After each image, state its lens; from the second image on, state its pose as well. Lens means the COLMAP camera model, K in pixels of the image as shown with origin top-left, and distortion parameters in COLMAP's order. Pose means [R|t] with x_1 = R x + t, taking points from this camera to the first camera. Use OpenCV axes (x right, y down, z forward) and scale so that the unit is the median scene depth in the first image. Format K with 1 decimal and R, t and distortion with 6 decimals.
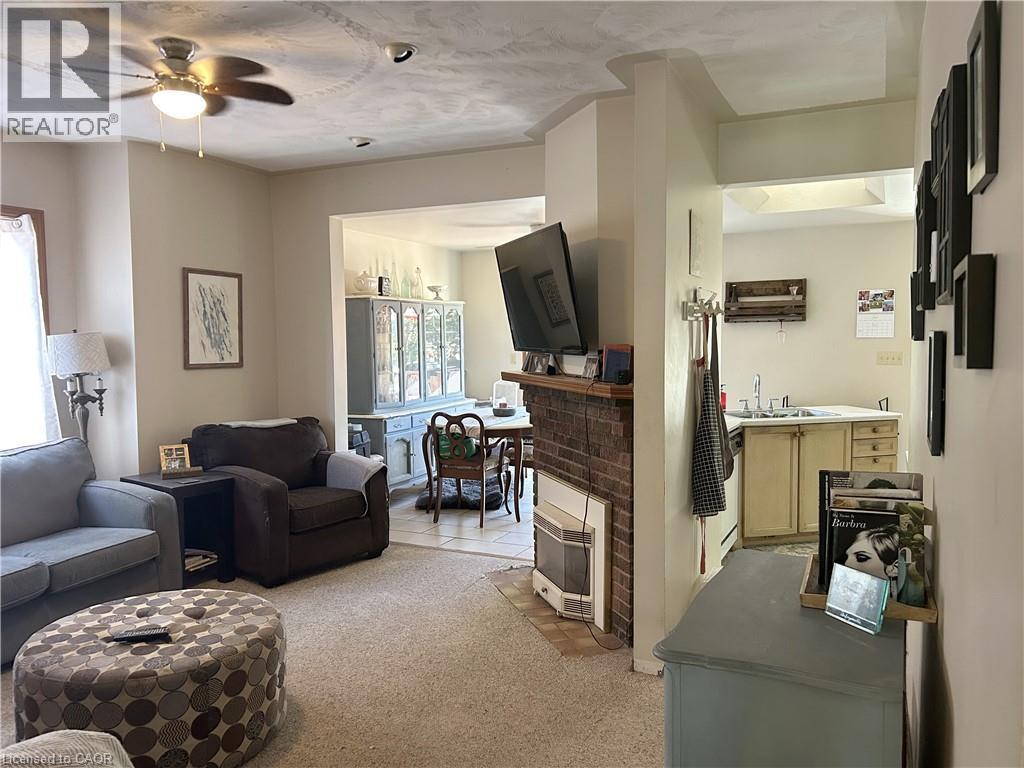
lens RADIAL K [[762.1, 0, 512.8], [0, 762.1, 390.6], [0, 0, 1]] dist [0.028155, -0.032936]
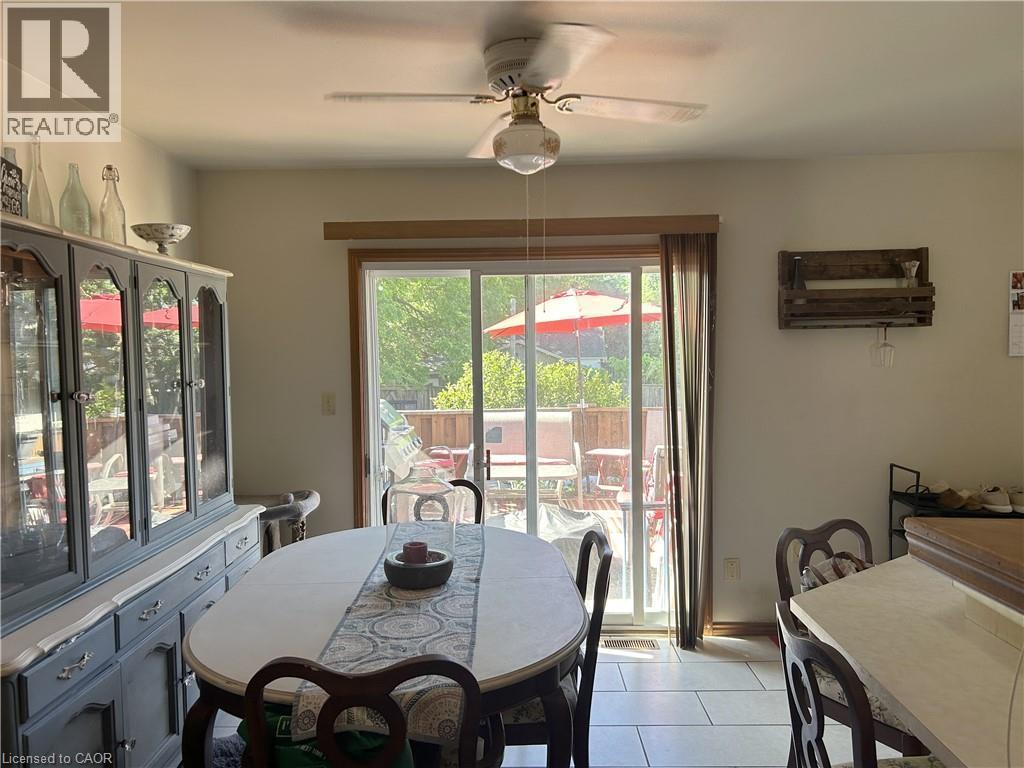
lens RADIAL K [[762.1, 0, 515.1], [0, 762.1, 391.4], [0, 0, 1]] dist [0.028155, -0.032936]
pose [[0.908090, -0.019937, 0.418300, -0.141803], [0.035507, 0.998935, -0.029472, -0.049916], [-0.417267, 0.041616, 0.907830, 0.811030]]
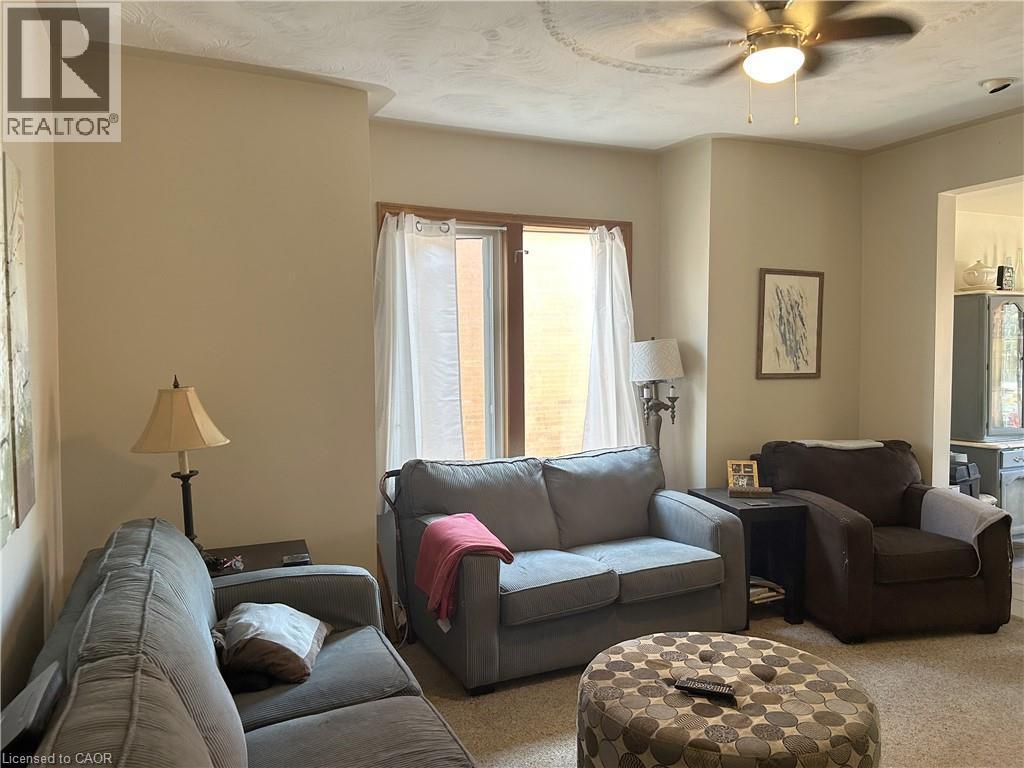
lens RADIAL K [[762.1, 0, 511.1], [0, 762.1, 383.1], [0, 0, 1]] dist [0.028155, -0.032936]
pose [[0.761066, 0.030401, -0.647961, -0.059468], [-0.044141, 0.999013, -0.004974, -0.005346], [0.647171, 0.032387, 0.761657, 0.112247]]
